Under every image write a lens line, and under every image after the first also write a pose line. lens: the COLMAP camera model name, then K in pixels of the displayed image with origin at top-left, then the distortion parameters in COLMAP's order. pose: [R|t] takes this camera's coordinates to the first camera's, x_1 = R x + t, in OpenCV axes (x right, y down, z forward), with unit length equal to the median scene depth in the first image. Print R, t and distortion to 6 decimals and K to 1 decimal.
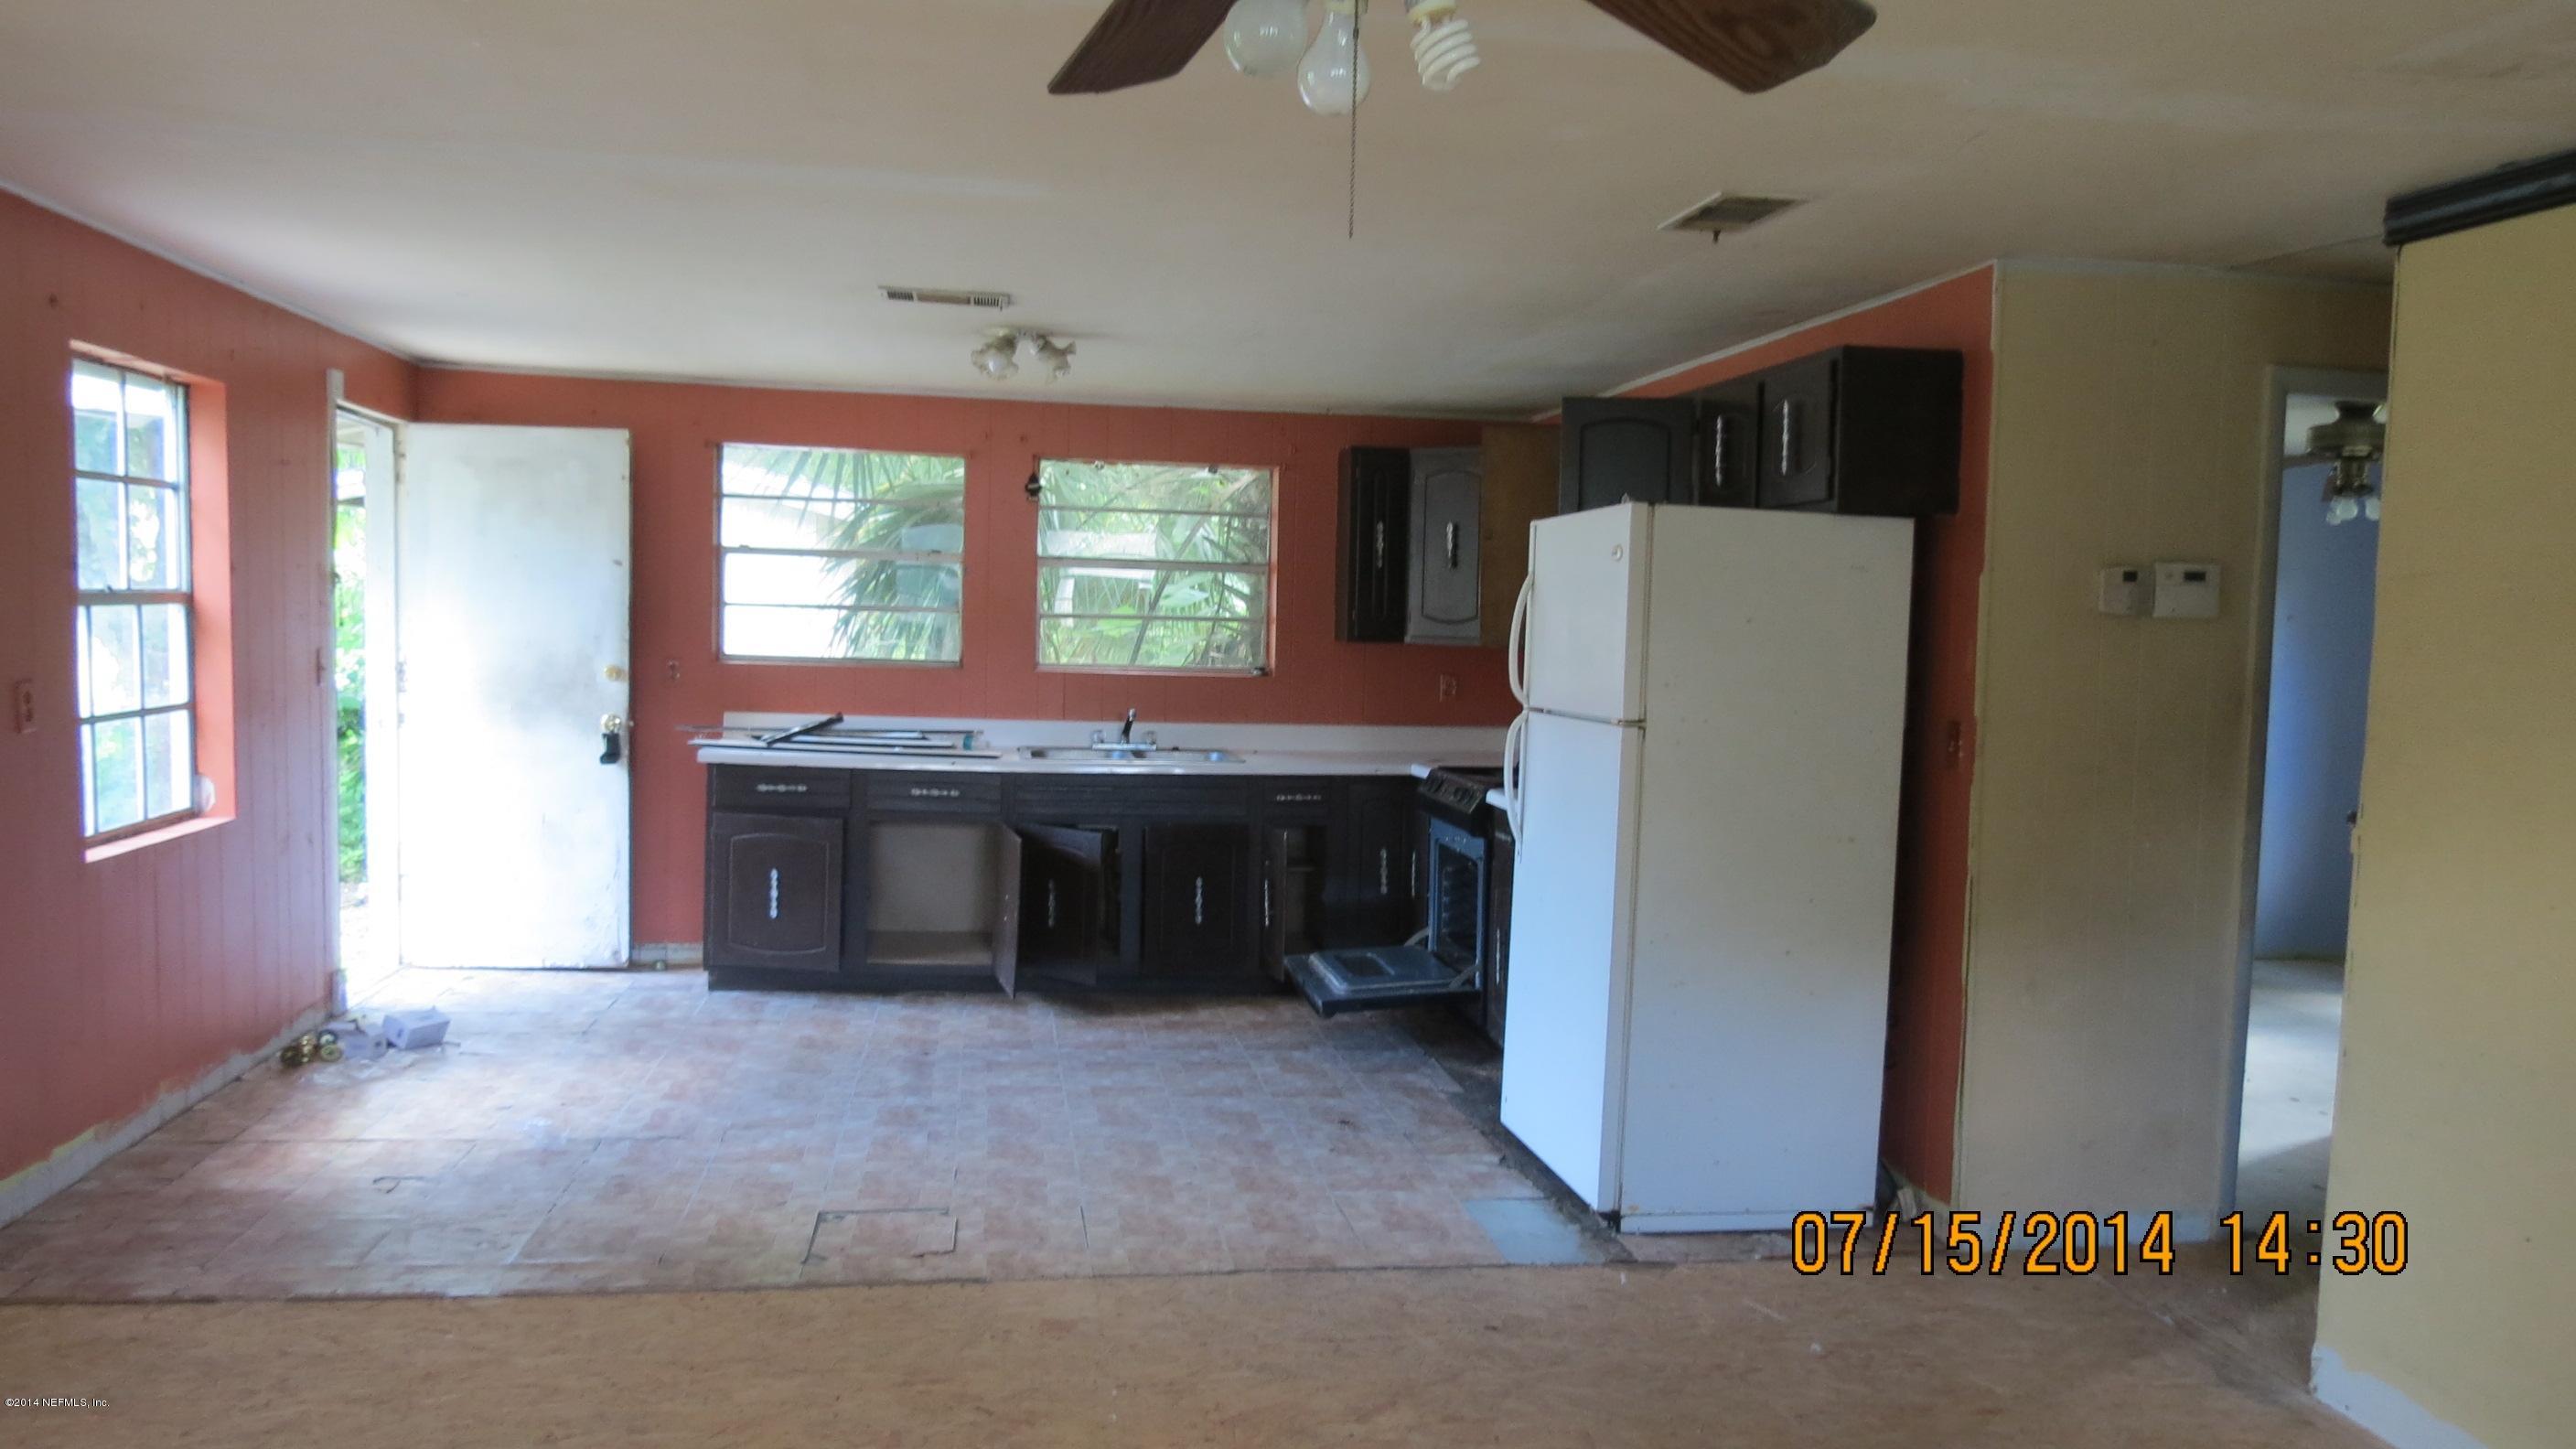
lens RADIAL K [[2089.7, 0, 1288.0], [0, 2089.7, 724.5], [0, 0, 1]] dist [0.053691, 0.000096]
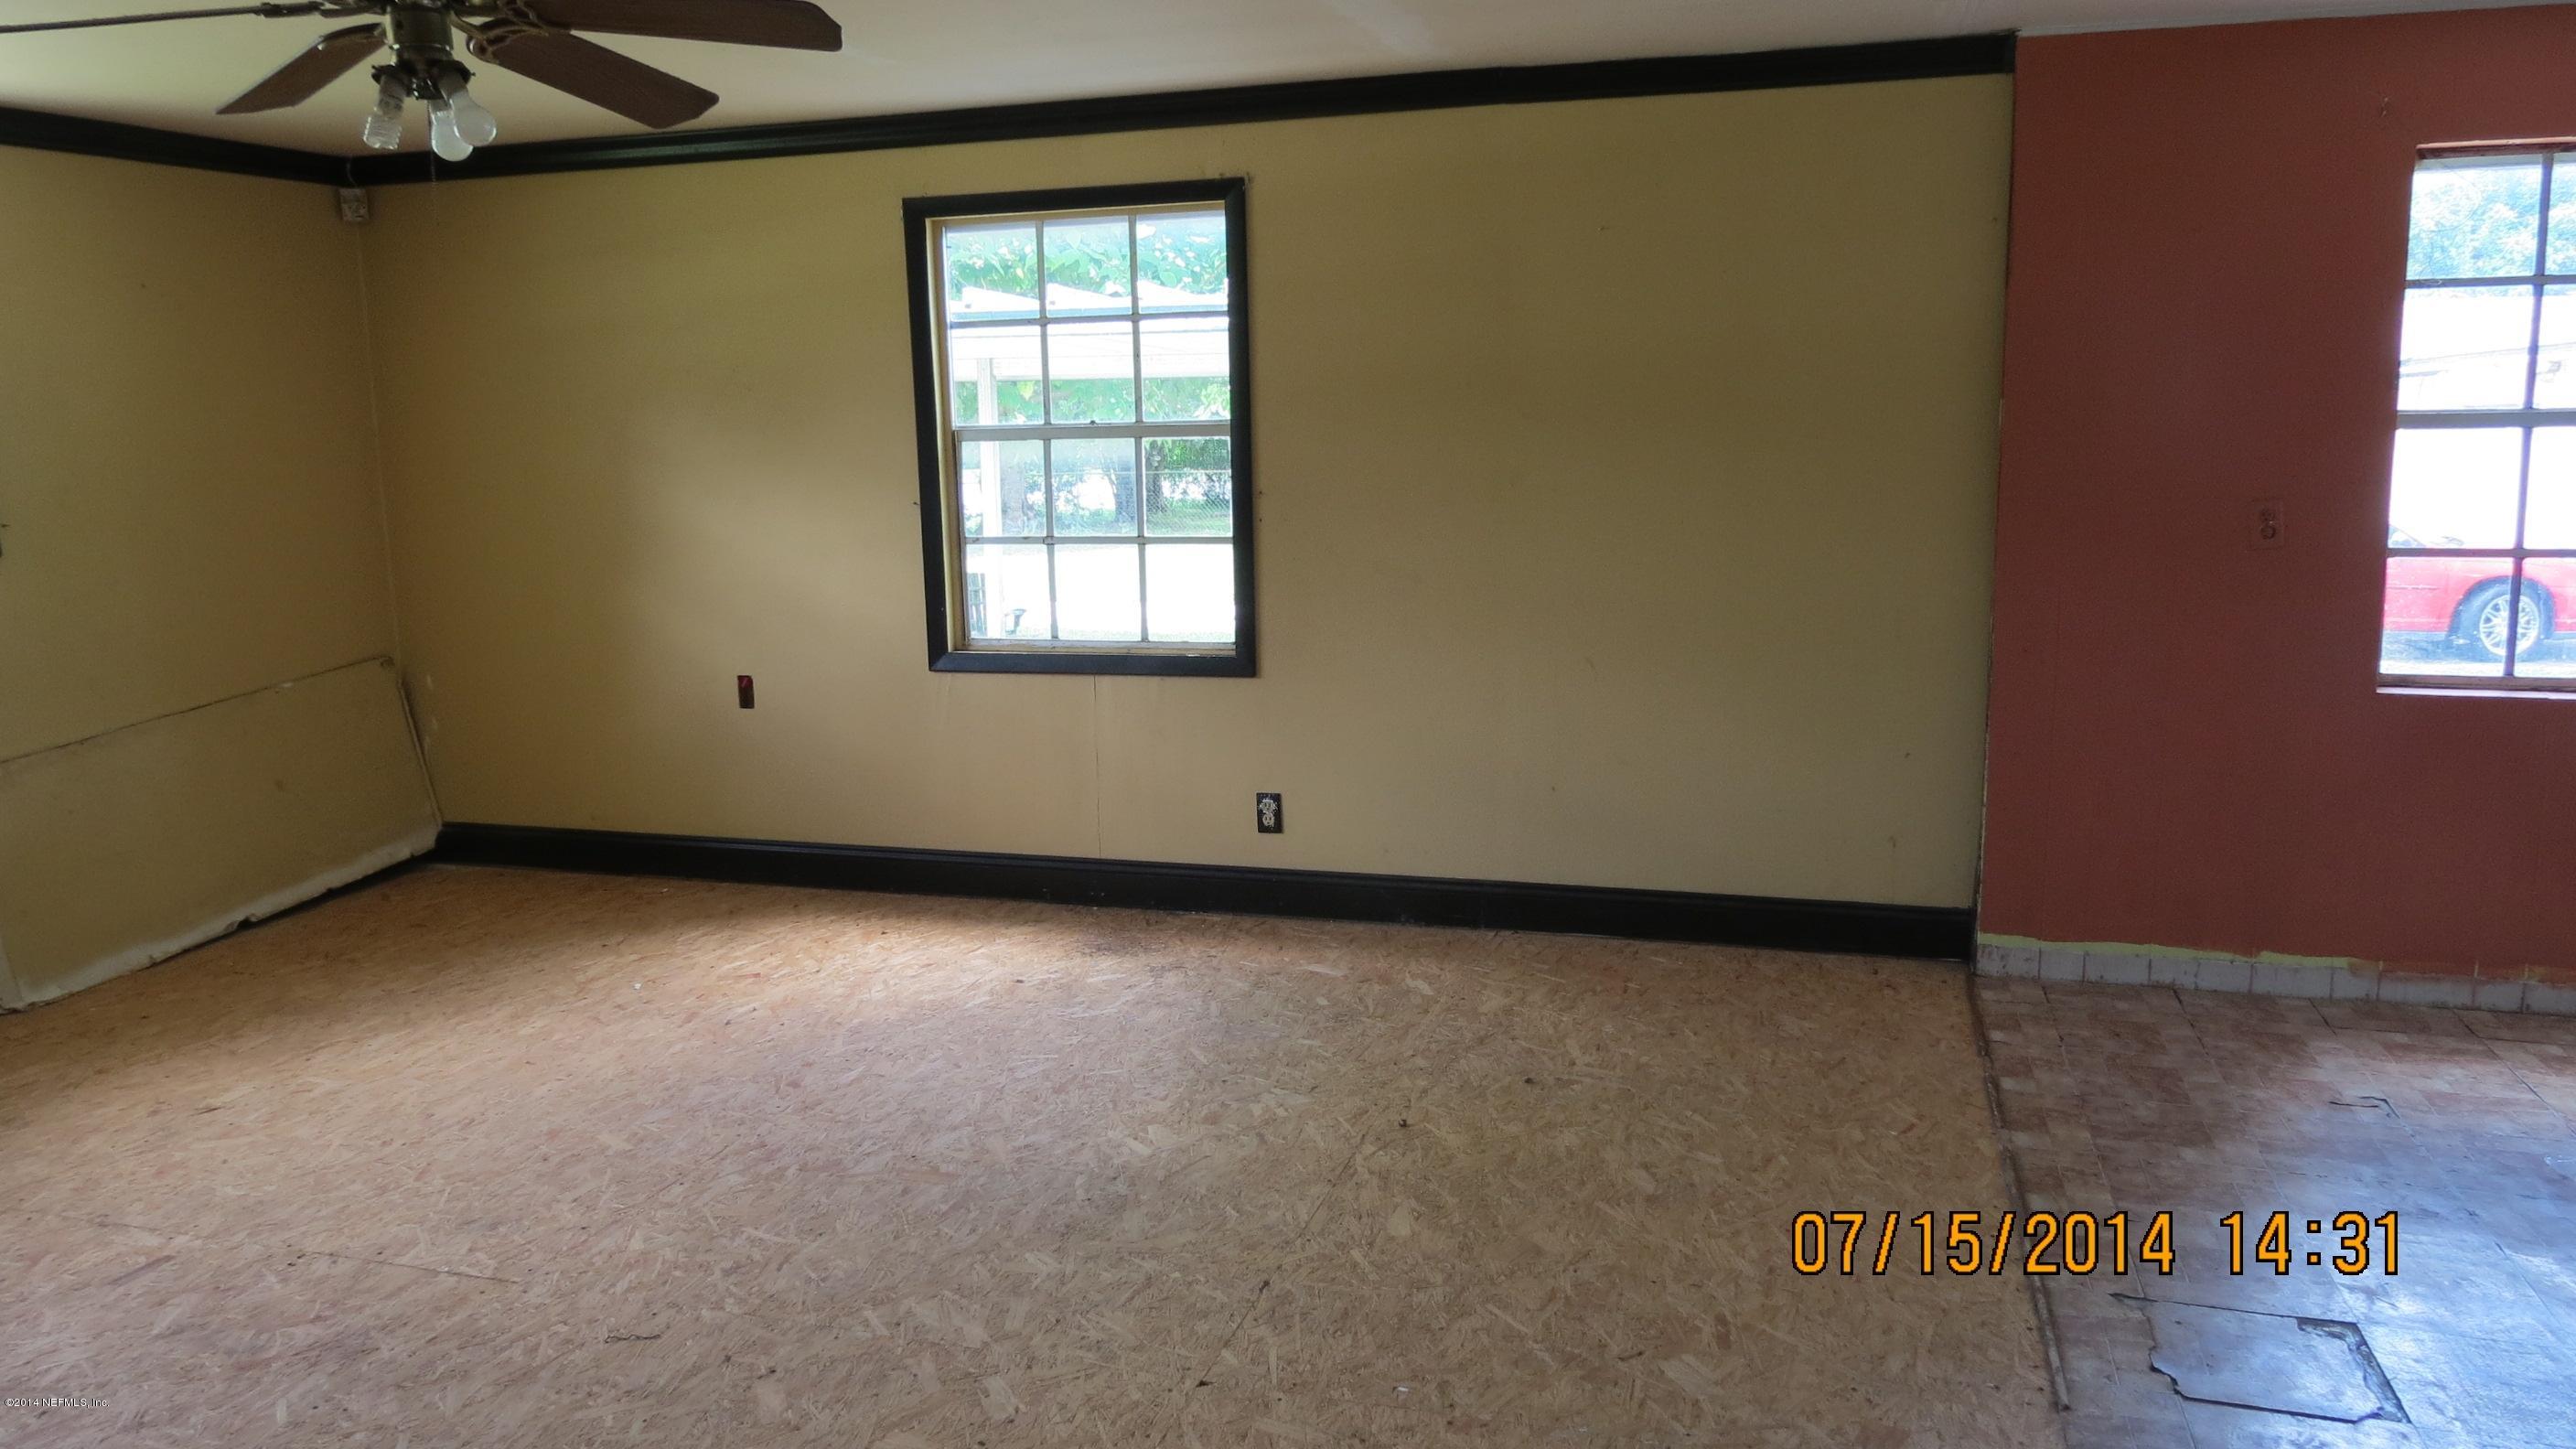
lens RADIAL K [[2089.7, 0, 1288.0], [0, 2089.7, 724.5], [0, 0, 1]] dist [0.053691, 0.000096]
pose [[-0.472524, 0.113207, -0.874017, 0.522220], [-0.066232, 0.984350, 0.163305, -0.046281], [0.878825, 0.135054, -0.457631, 1.006260]]
